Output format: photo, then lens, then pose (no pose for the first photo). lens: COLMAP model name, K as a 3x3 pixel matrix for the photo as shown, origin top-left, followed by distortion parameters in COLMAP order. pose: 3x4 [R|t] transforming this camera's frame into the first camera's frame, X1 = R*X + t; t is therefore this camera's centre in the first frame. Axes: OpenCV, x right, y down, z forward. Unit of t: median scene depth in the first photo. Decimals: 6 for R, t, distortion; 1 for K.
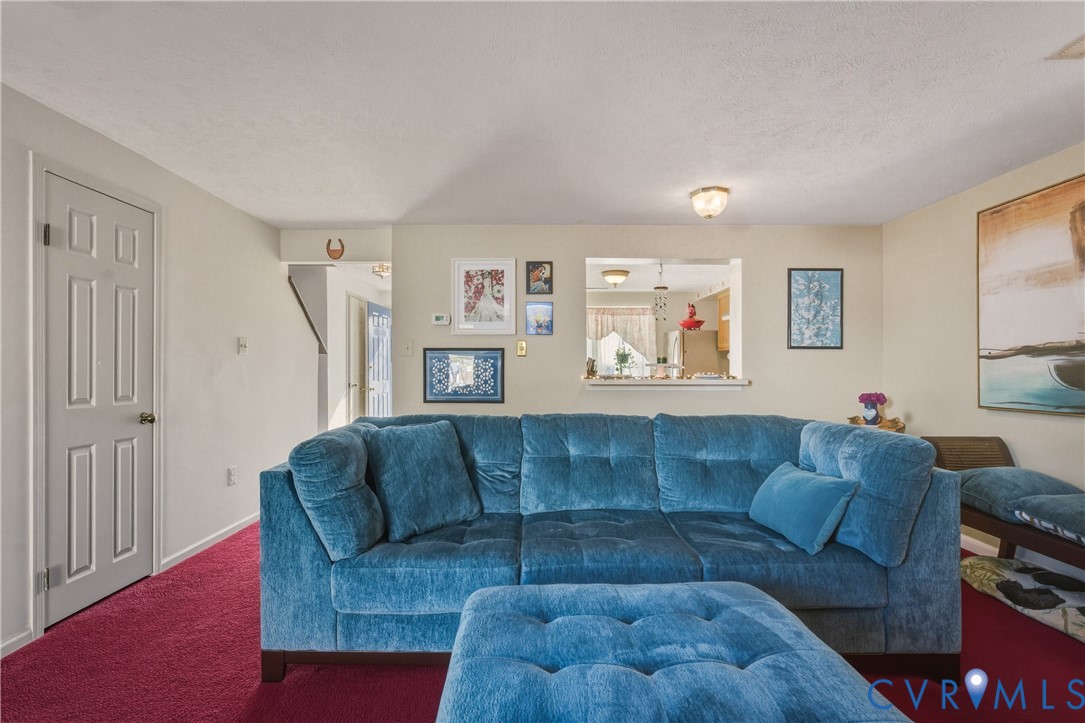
lens RADIAL K [[491.5, 0, 546.5], [0, 491.5, 367.4], [0, 0, 1]] dist [-0.002790, -0.000259]
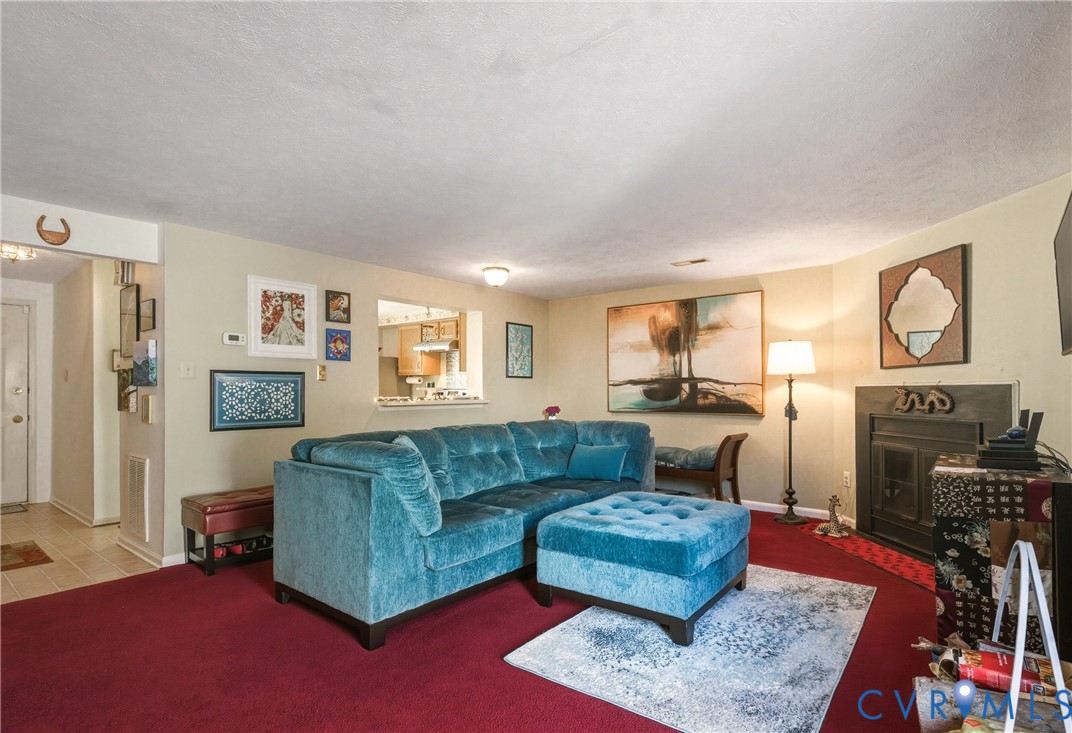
lens RADIAL K [[558.0, 0, 537.2], [0, 558.0, 389.6], [0, 0, 1]] dist [0.003193, 0.000638]
pose [[0.626892, -0.002176, 0.779103, -0.685000], [0.000611, 0.999997, 0.002301, -0.005849], [-0.779106, -0.000966, 0.626892, -0.094402]]
